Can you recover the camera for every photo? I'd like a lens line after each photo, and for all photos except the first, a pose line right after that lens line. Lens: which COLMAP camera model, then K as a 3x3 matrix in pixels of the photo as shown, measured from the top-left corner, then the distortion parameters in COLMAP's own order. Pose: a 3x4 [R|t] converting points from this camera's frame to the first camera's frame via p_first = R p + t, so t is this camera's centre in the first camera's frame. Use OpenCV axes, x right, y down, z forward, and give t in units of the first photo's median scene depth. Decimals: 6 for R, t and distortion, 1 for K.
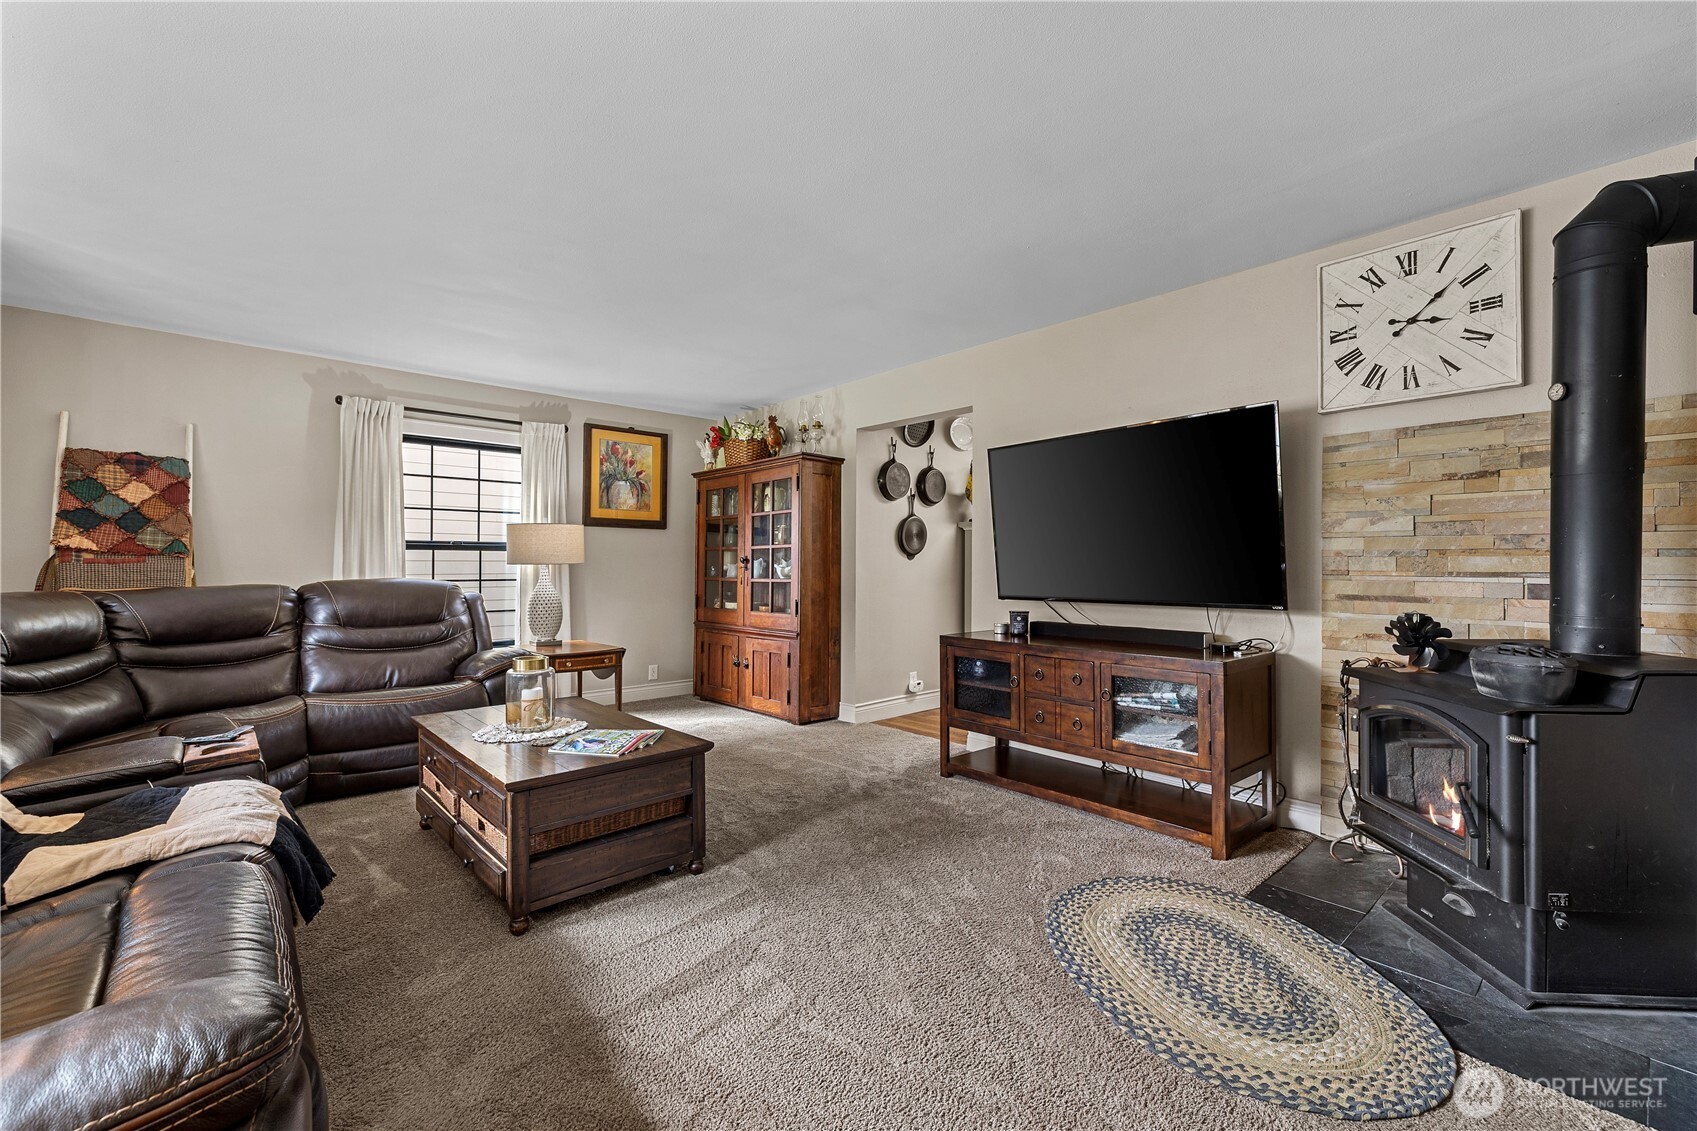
lens RADIAL K [[718.8, 0, 843.8], [0, 718.8, 557.0], [0, 0, 1]] dist [0.003630, 0.000595]
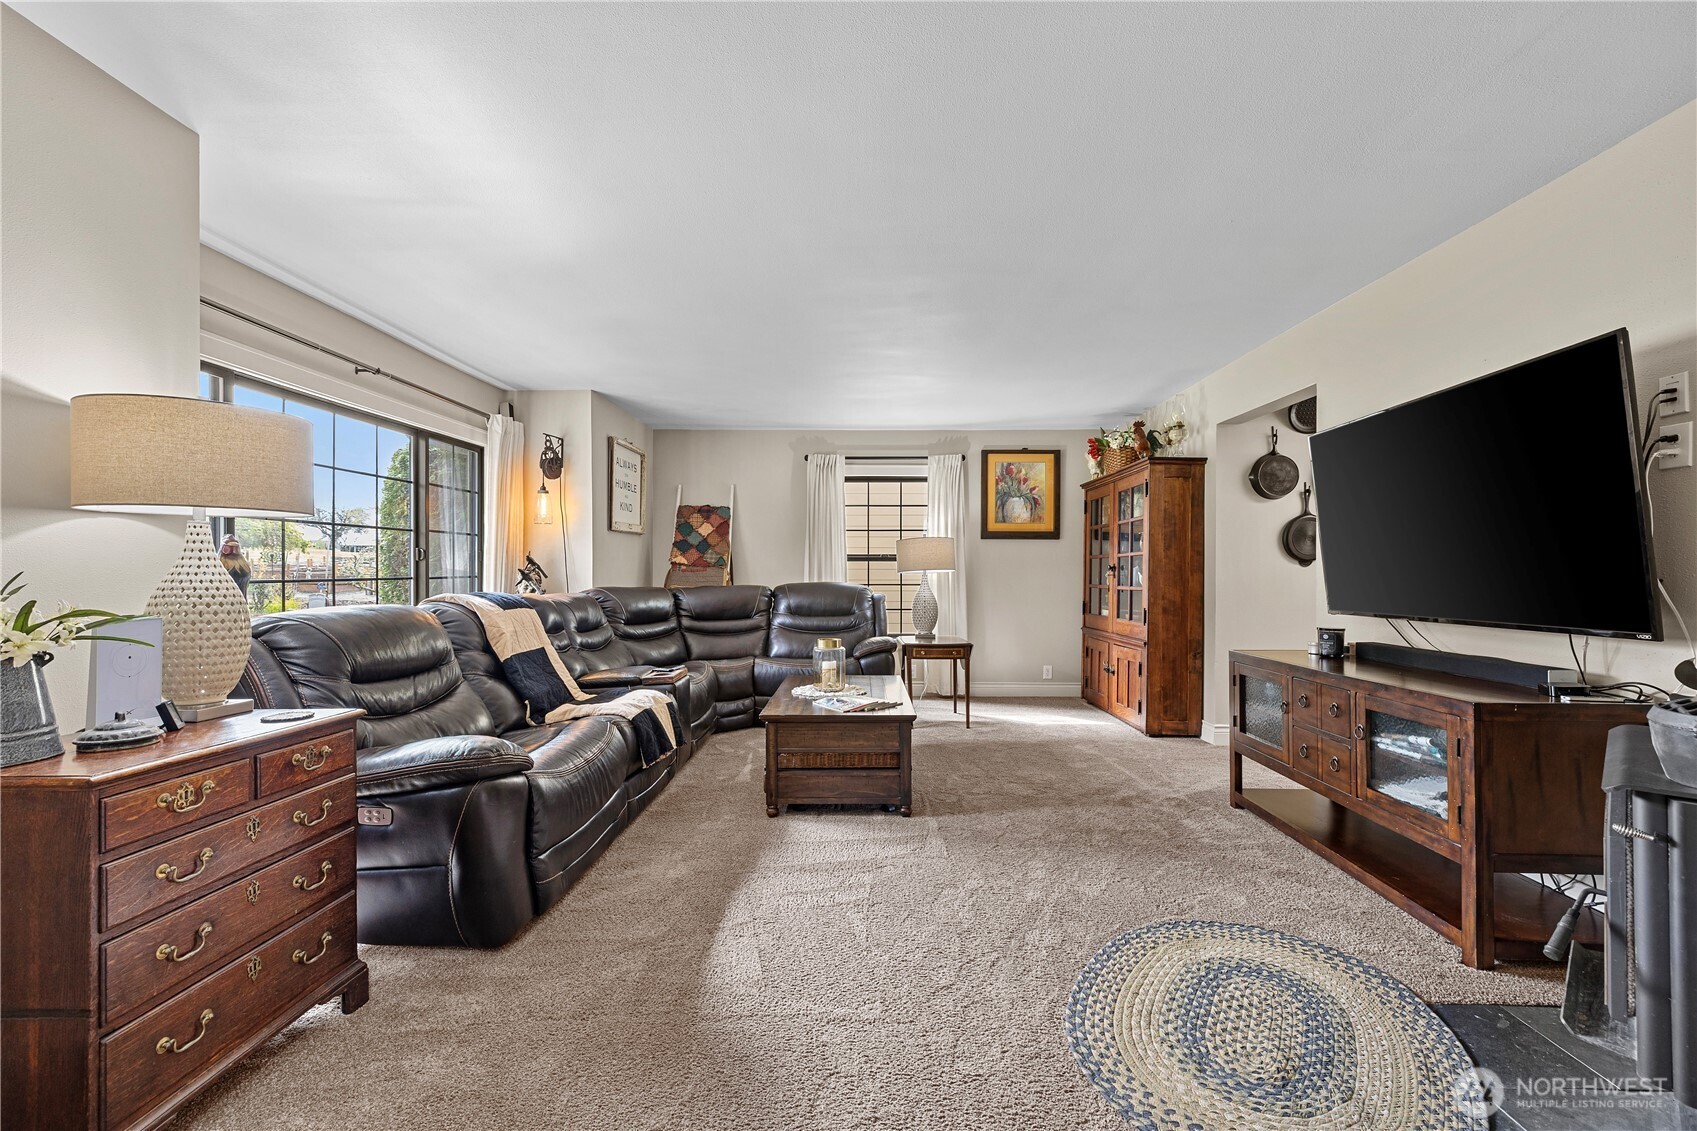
lens RADIAL K [[718.8, 0, 839.7], [0, 718.8, 563.2], [0, 0, 1]] dist [0.003630, 0.000595]
pose [[0.726124, -0.009144, -0.687503, 0.398381], [0.007393, 0.999958, -0.005492, 0.000639], [0.687524, -0.001095, 0.726161, 0.002890]]
